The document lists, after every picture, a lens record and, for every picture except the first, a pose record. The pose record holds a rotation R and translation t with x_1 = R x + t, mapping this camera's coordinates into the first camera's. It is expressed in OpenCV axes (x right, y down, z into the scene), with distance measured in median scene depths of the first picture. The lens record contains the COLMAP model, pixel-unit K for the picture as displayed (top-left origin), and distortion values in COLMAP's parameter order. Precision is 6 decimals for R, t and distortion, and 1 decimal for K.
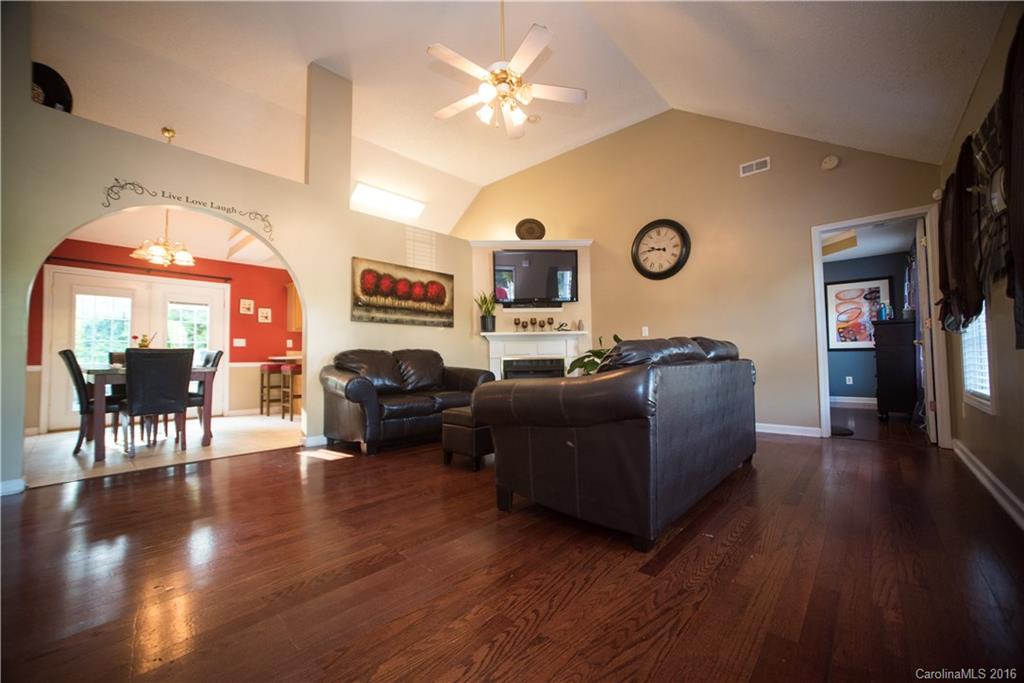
lens RADIAL K [[406.7, 0, 516.0], [0, 406.7, 343.7], [0, 0, 1]] dist [-0.041958, 0.015159]
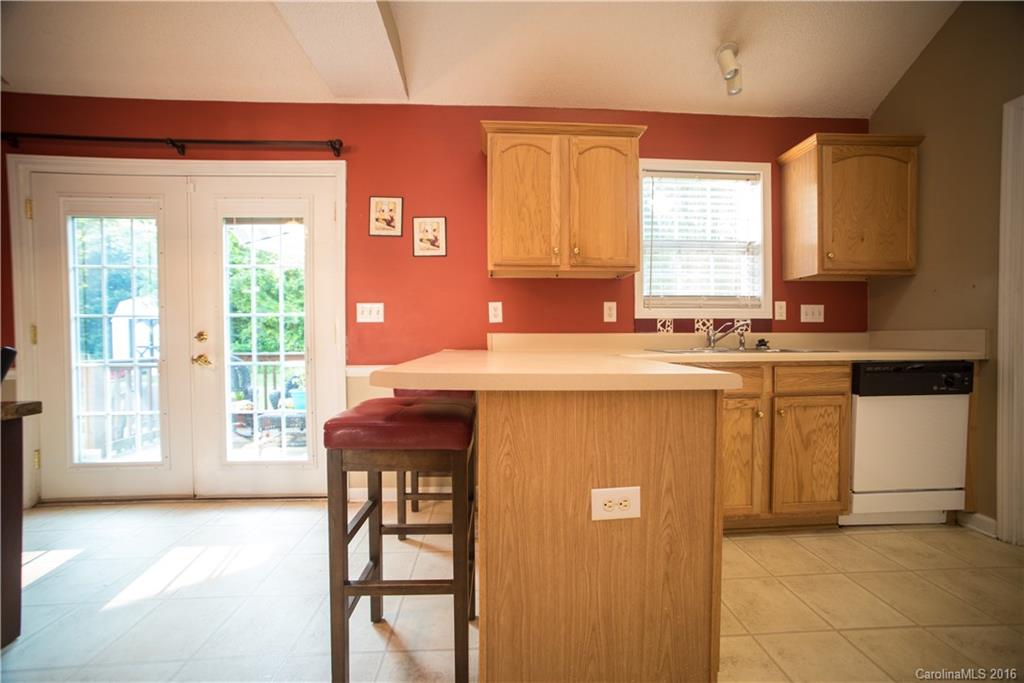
lens RADIAL K [[406.7, 0, 519.9], [0, 406.7, 340.0], [0, 0, 1]] dist [-0.041958, 0.015159]
pose [[0.711616, 0.016575, -0.702373, -0.408837], [0.022207, 0.998691, 0.046068, 0.010635], [0.702217, -0.048380, 0.710317, 1.051066]]
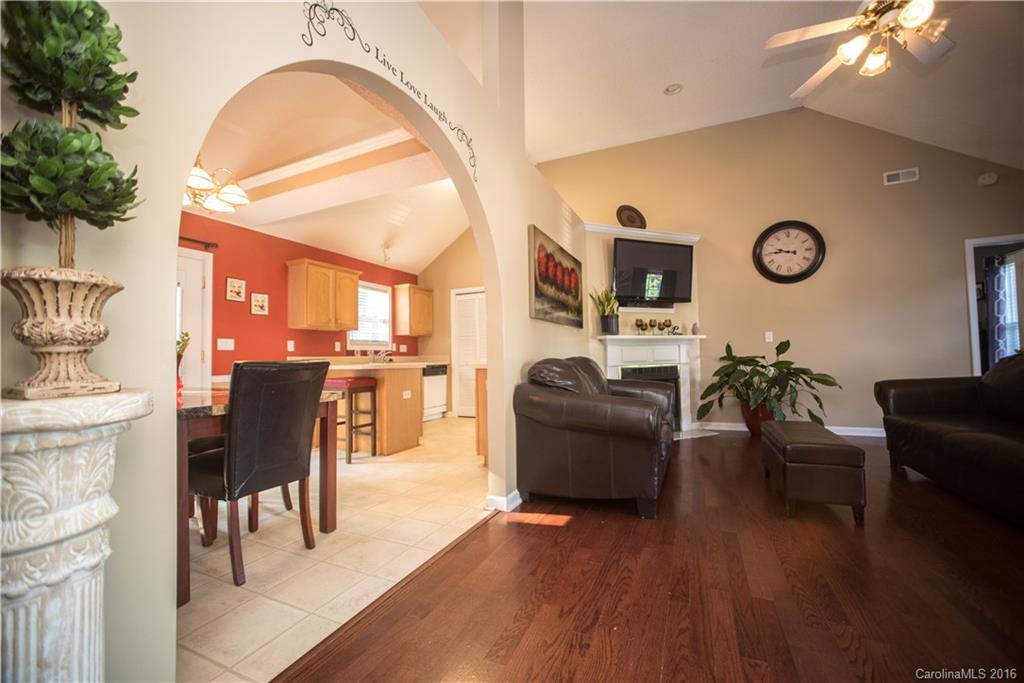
lens RADIAL K [[406.7, 0, 514.4], [0, 406.7, 345.6], [0, 0, 1]] dist [-0.041958, 0.015159]
pose [[0.951509, 0.006192, 0.307559, -0.566596], [-0.008070, 0.999956, 0.004836, -0.010480], [-0.307516, -0.007083, 0.951517, 0.304311]]
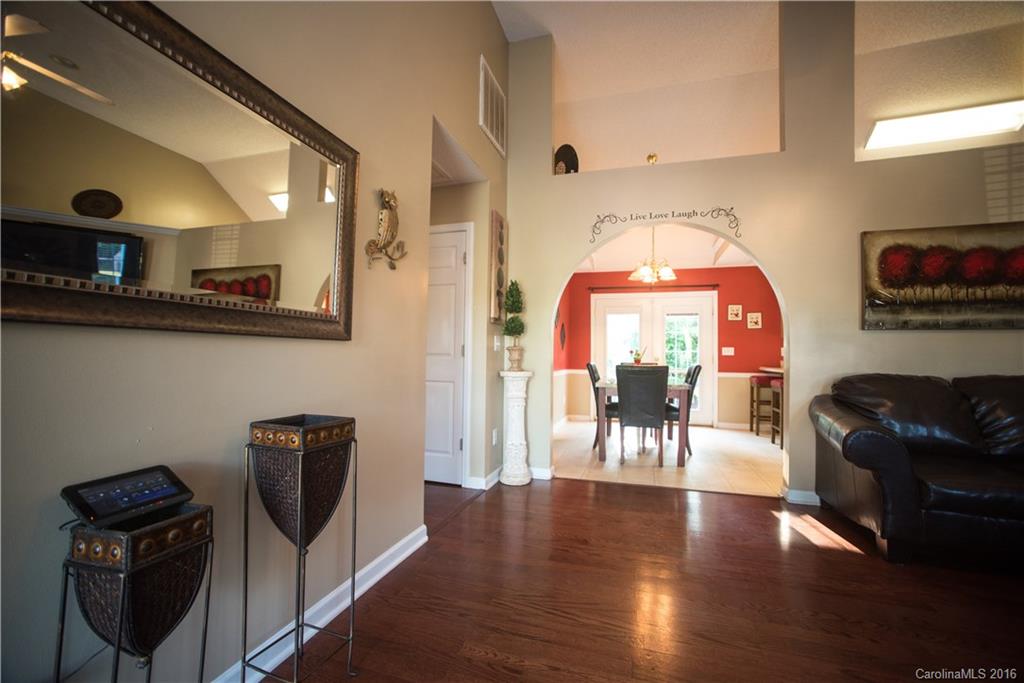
lens RADIAL K [[406.7, 0, 511.8], [0, 406.7, 343.3], [0, 0, 1]] dist [-0.041958, 0.015159]
pose [[0.412428, -0.005024, -0.910976, -0.046526], [0.013781, 0.999905, 0.000725, -0.037197], [0.910886, -0.012853, 0.412458, 0.183242]]
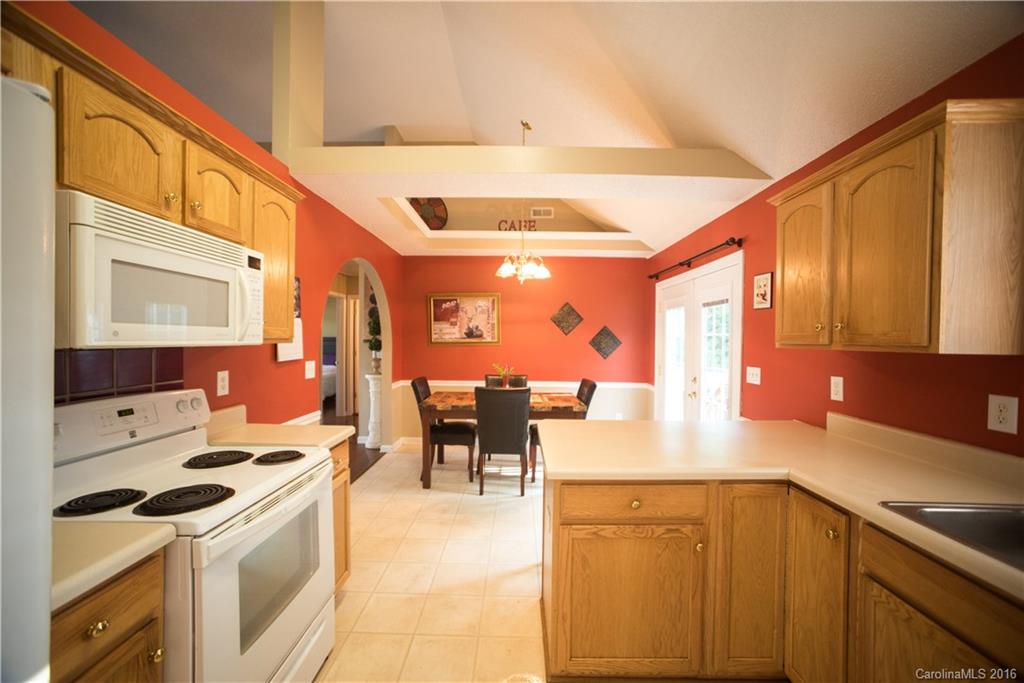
lens RADIAL K [[406.7, 0, 509.6], [0, 406.7, 342.3], [0, 0, 1]] dist [-0.041958, 0.015159]
pose [[-0.759280, 0.012990, -0.650634, -0.250726], [0.023851, 0.999685, -0.007875, -0.054017], [0.650327, -0.021497, -0.759350, 1.478826]]
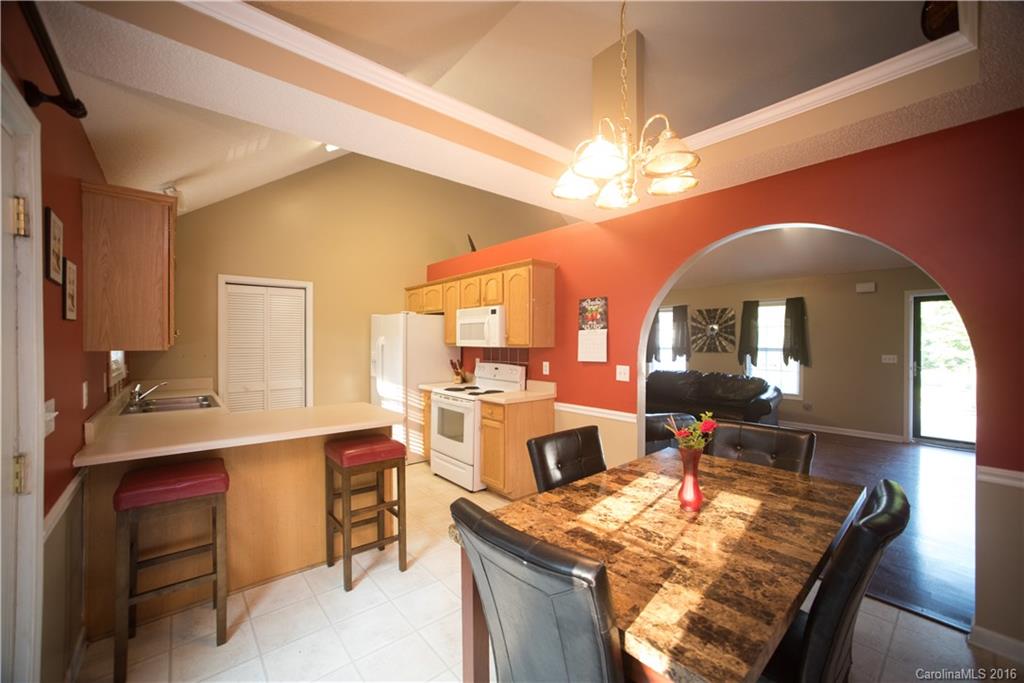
lens RADIAL K [[406.7, 0, 512.8], [0, 406.7, 348.6], [0, 0, 1]] dist [-0.041958, 0.015159]
pose [[0.137078, -0.000345, 0.990560, -1.092137], [-0.041853, 0.999105, 0.006140, -0.063015], [-0.989676, -0.042299, 0.136940, 0.933530]]
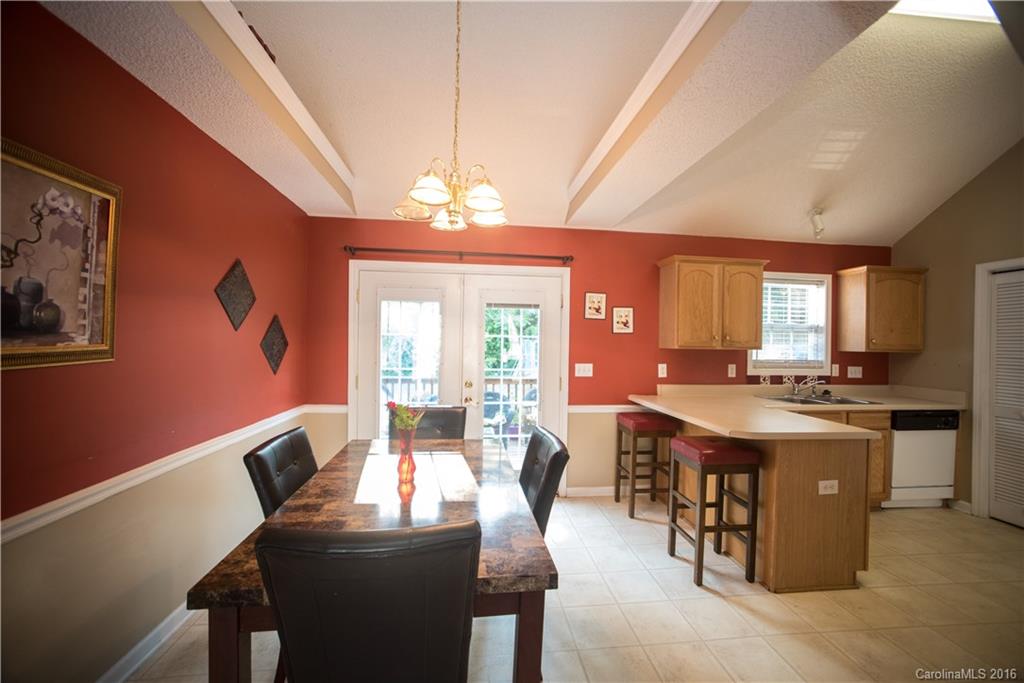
lens RADIAL K [[406.7, 0, 516.2], [0, 406.7, 340.2], [0, 0, 1]] dist [-0.041958, 0.015159]
pose [[0.749546, 0.024227, -0.661509, -0.487319], [-0.001953, 0.999407, 0.034389, -0.082566], [0.661949, -0.024485, 0.749149, 0.643304]]
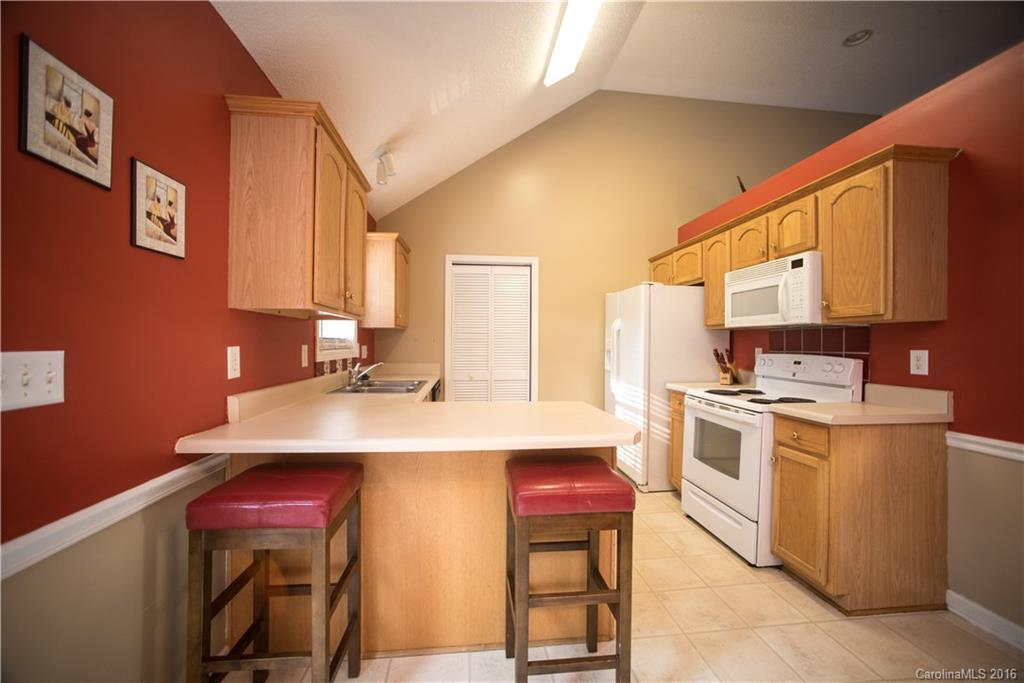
lens RADIAL K [[406.7, 0, 513.6], [0, 406.7, 344.8], [0, 0, 1]] dist [-0.041958, 0.015159]
pose [[0.667254, 0.015443, 0.744671, -0.866033], [-0.043776, 0.998870, 0.018511, -0.029718], [-0.743543, -0.044950, 0.667175, 1.015310]]
